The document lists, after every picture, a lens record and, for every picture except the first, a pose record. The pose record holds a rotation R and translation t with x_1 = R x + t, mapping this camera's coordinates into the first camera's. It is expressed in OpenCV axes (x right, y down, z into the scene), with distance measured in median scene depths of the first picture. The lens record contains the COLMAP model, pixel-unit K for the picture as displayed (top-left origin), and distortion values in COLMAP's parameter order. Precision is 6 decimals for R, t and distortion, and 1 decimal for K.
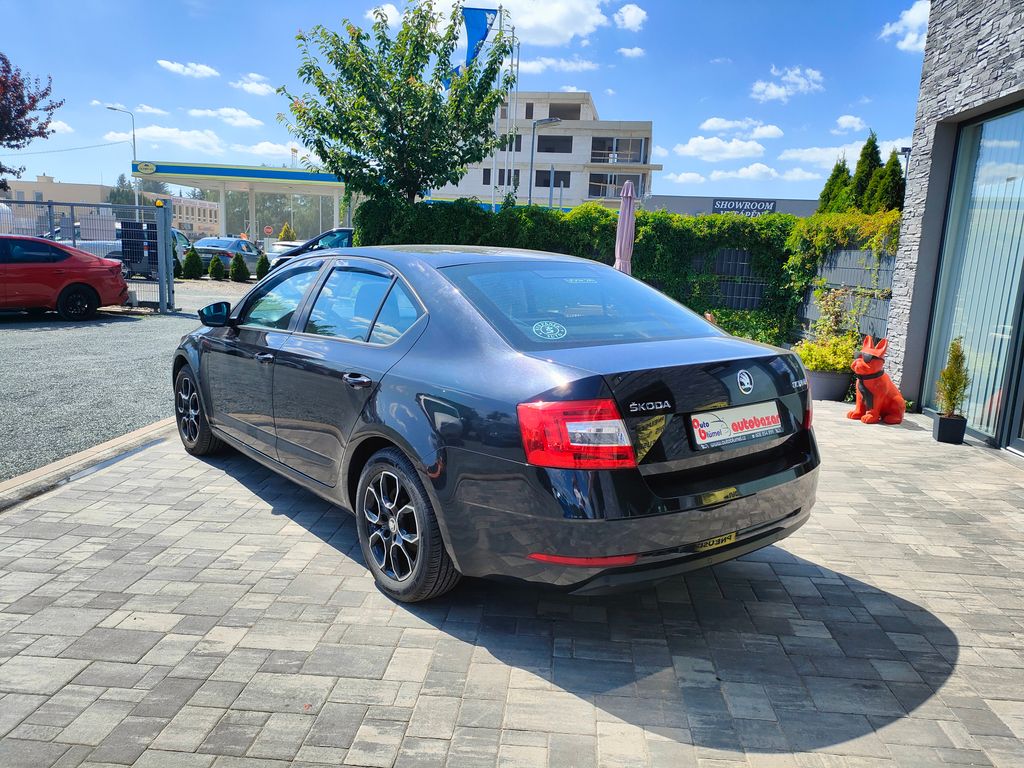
lens RADIAL K [[808.5, 0, 512.0], [0, 808.5, 384.0], [0, 0, 1]] dist [-0.086060, 0.001277]
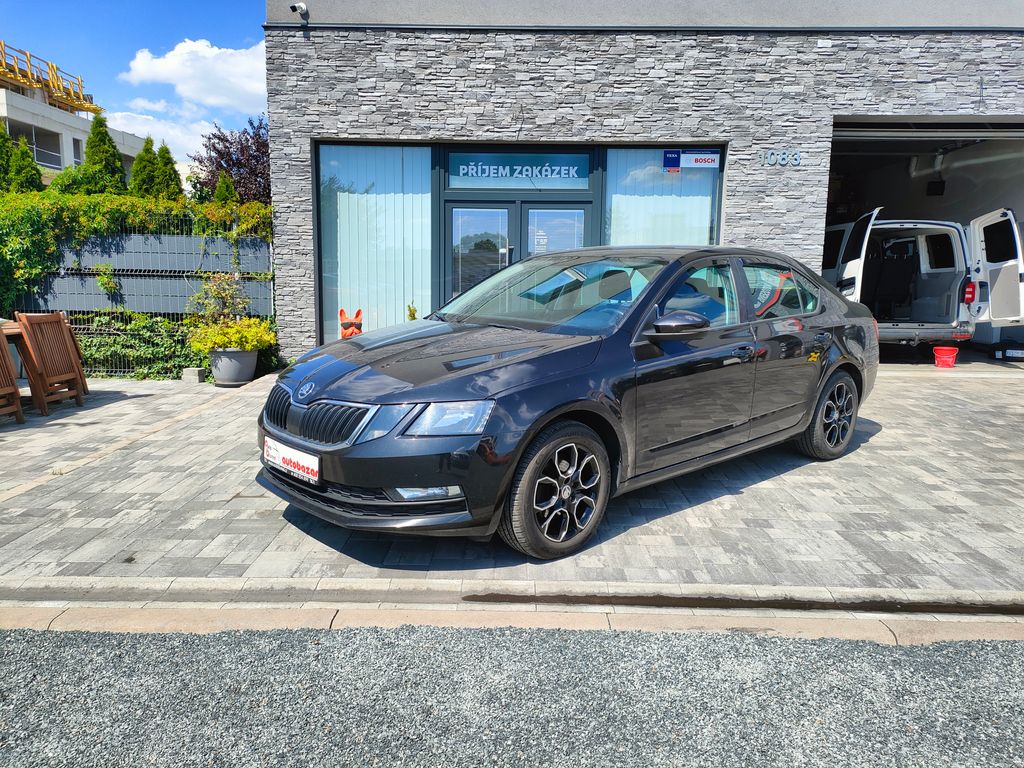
lens RADIAL K [[808.5, 0, 512.0], [0, 808.5, 384.0], [0, 0, 1]] dist [-0.086060, 0.001277]
pose [[-0.075503, -0.191233, 0.978636, -1.393918], [0.149020, 0.968252, 0.200700, -0.264600], [-0.985947, 0.160989, -0.044609, 1.407071]]
